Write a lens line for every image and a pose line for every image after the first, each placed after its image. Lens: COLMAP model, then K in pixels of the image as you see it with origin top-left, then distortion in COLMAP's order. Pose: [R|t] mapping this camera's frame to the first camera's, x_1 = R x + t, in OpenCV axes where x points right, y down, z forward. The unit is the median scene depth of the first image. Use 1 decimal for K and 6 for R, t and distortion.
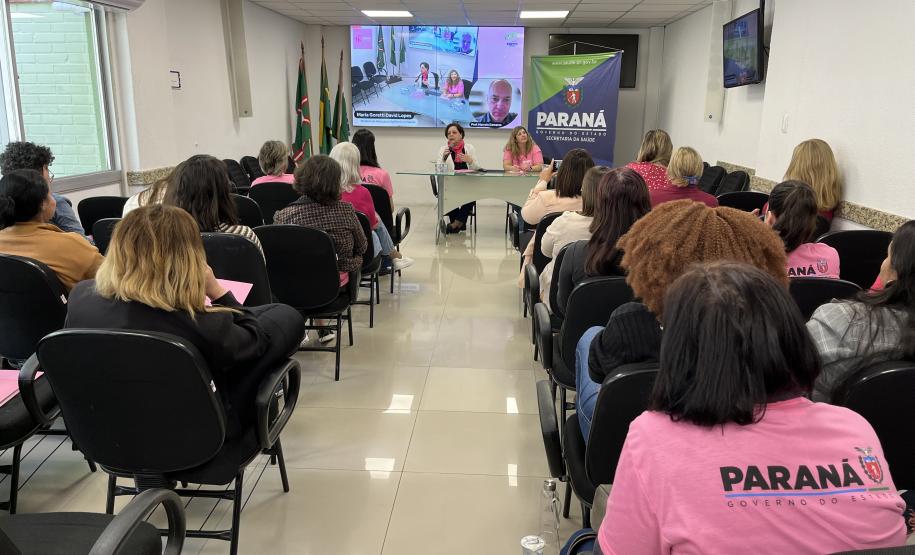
lens RADIAL K [[720.6, 0, 457.5], [0, 720.6, 277.5], [0, 0, 1]] dist [0.023120, -0.006868]
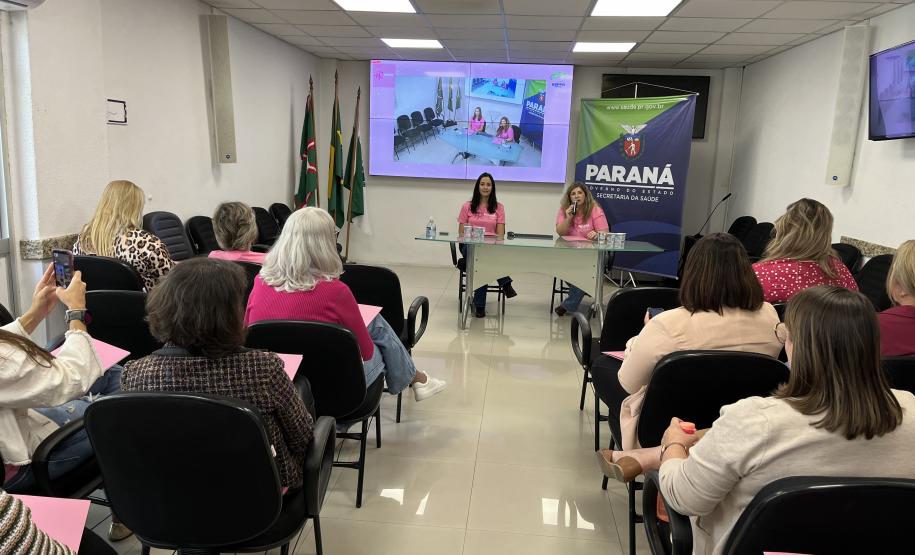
lens RADIAL K [[695.3, 0, 447.4], [0, 695.3, 277.6], [0, 0, 1]] dist [0.023594, -0.009045]
pose [[0.998461, 0.032249, -0.045112, -0.011263], [-0.034727, 0.997867, -0.055278, -0.048378], [0.043233, 0.056759, 0.997451, 0.196344]]
